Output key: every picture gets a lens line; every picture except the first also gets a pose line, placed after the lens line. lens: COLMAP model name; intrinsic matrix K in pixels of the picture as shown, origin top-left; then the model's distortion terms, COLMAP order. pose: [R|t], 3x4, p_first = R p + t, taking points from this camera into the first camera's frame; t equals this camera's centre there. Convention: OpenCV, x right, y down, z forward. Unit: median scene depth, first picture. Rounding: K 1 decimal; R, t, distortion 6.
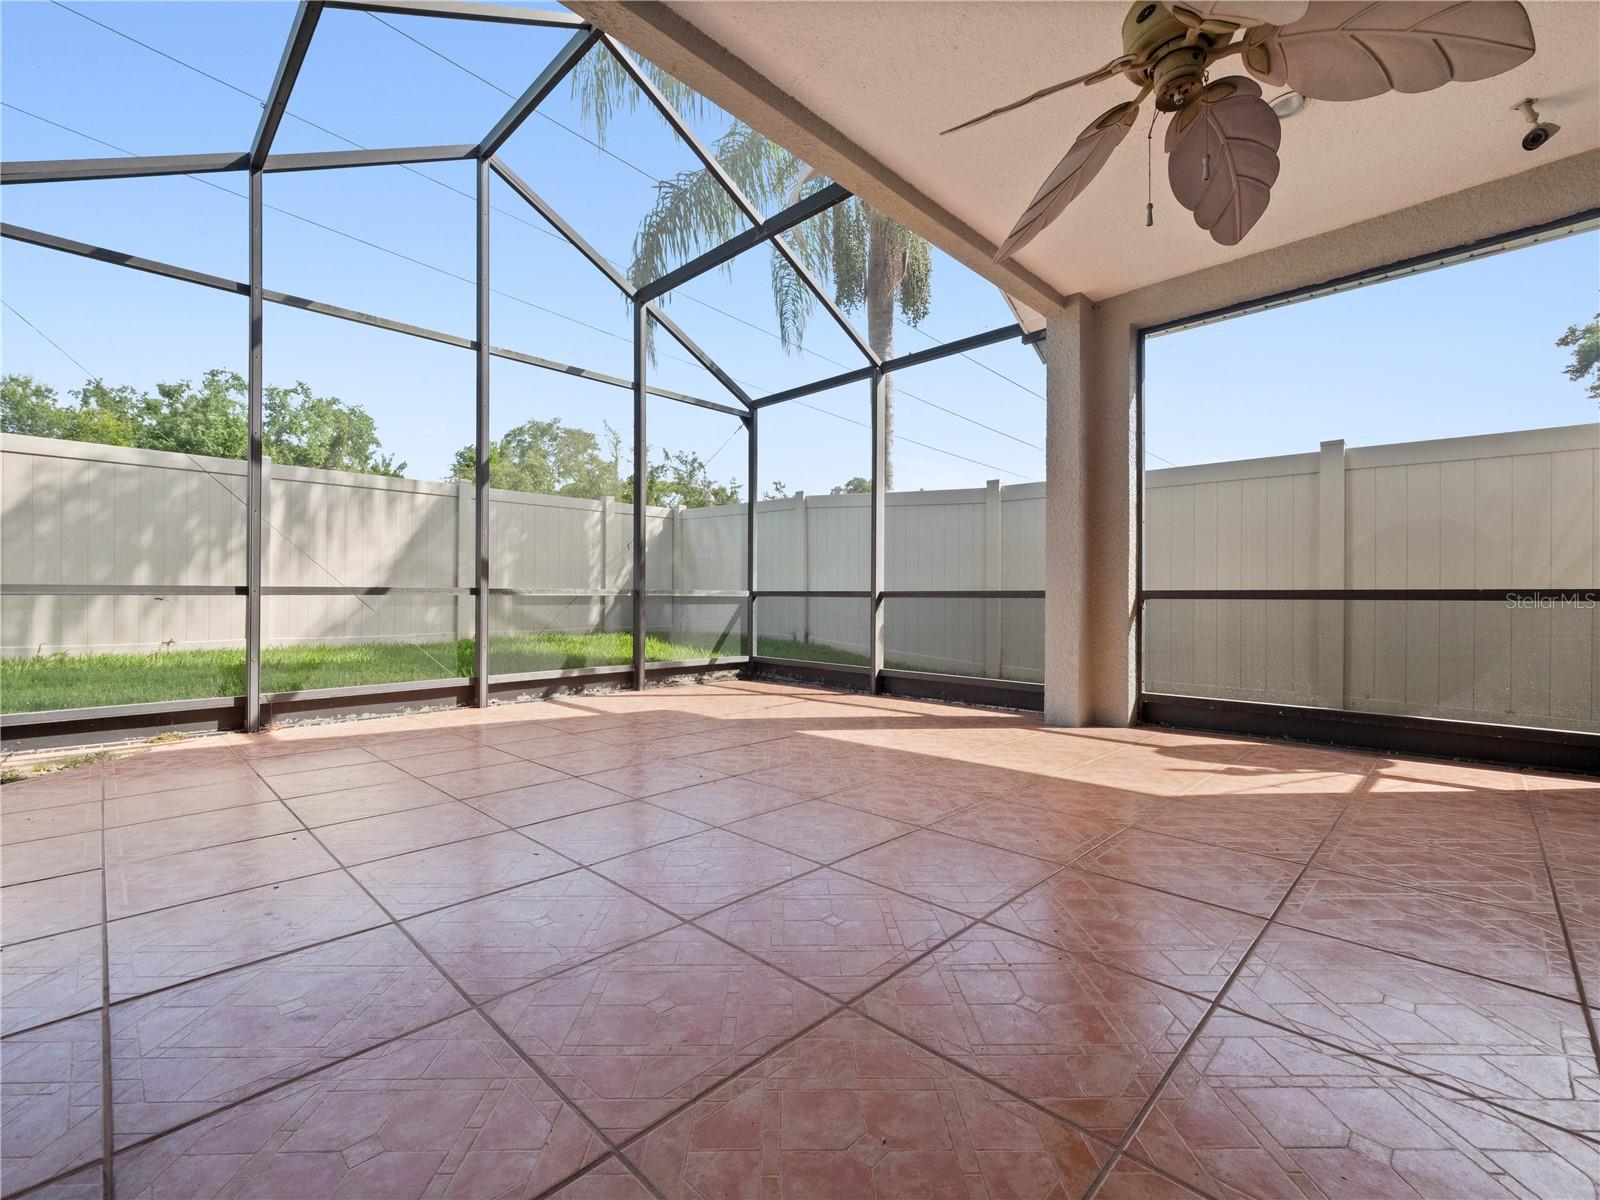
lens RADIAL K [[689.0, 0, 801.9], [0, 689.0, 599.4], [0, 0, 1]] dist [0.004232, -0.001635]
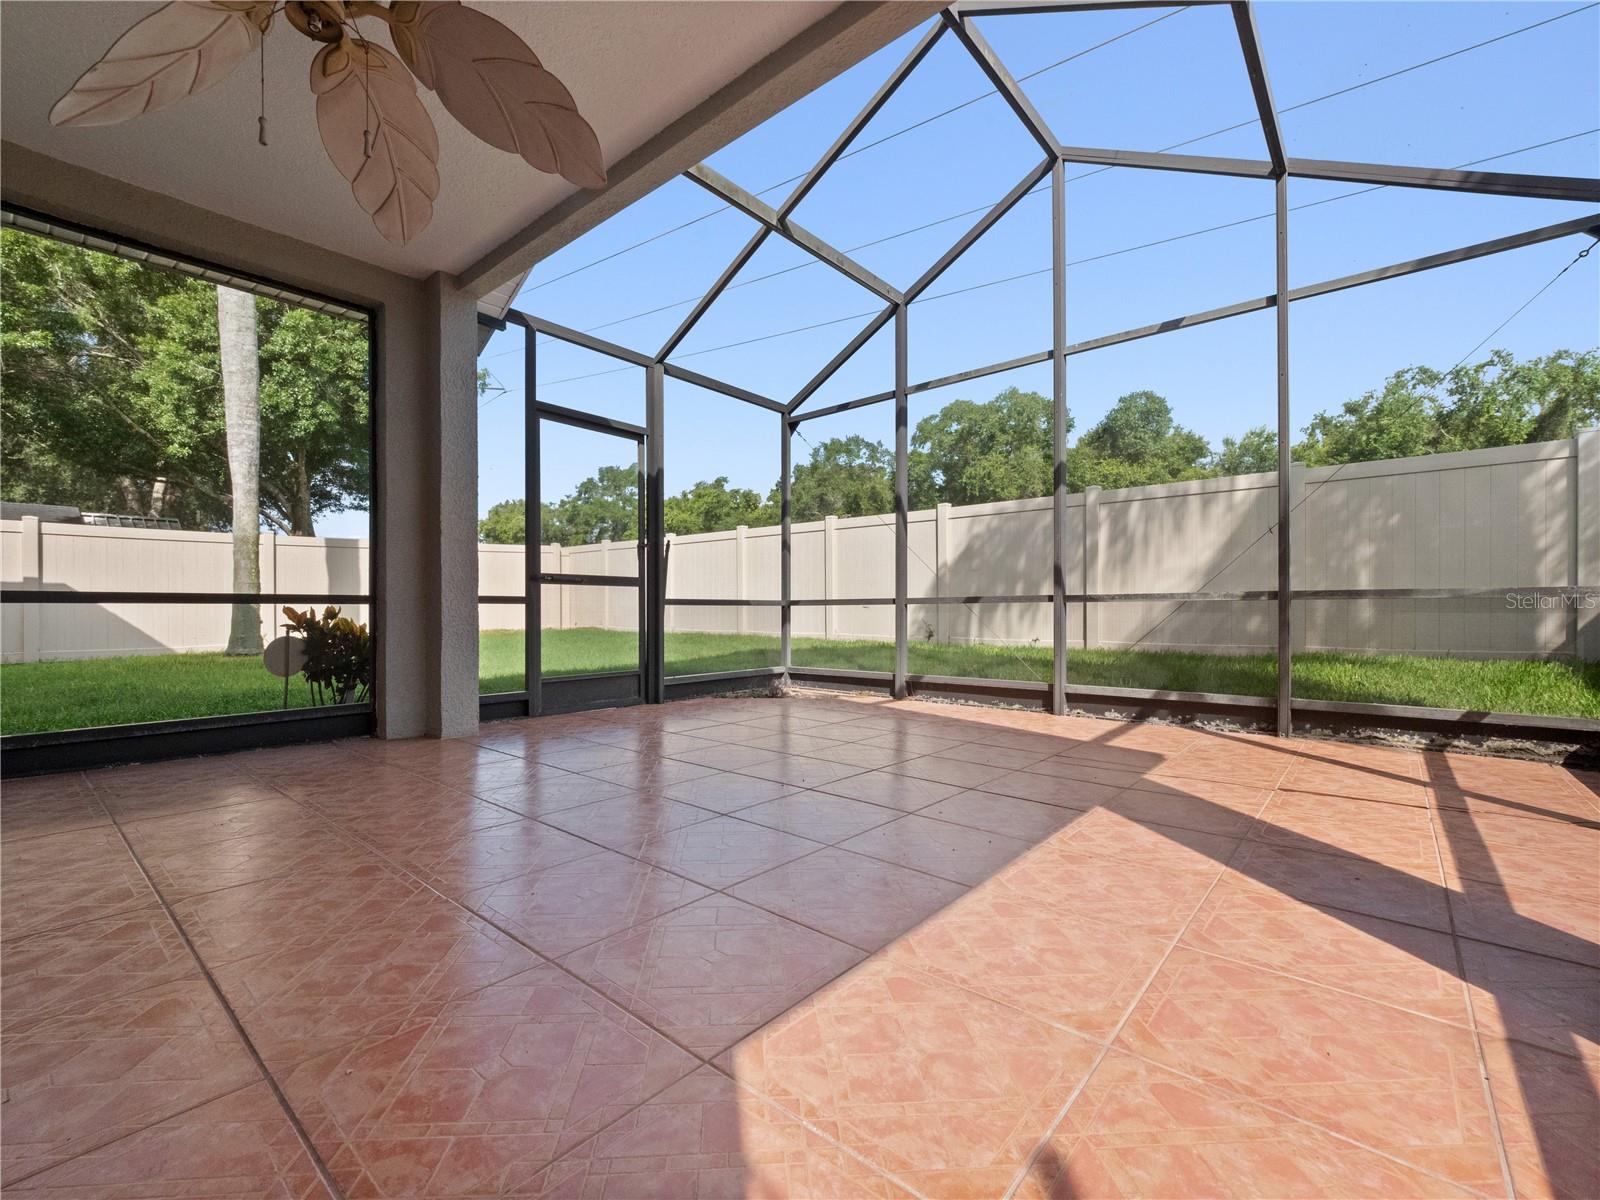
lens RADIAL K [[689.0, 0, 801.5], [0, 689.0, 607.6], [0, 0, 1]] dist [0.004232, -0.001635]
pose [[0.063394, -0.001330, -0.997988, 0.358201], [0.005834, 0.999983, -0.000962, 0.000382], [0.997972, -0.005761, 0.063401, 0.402756]]
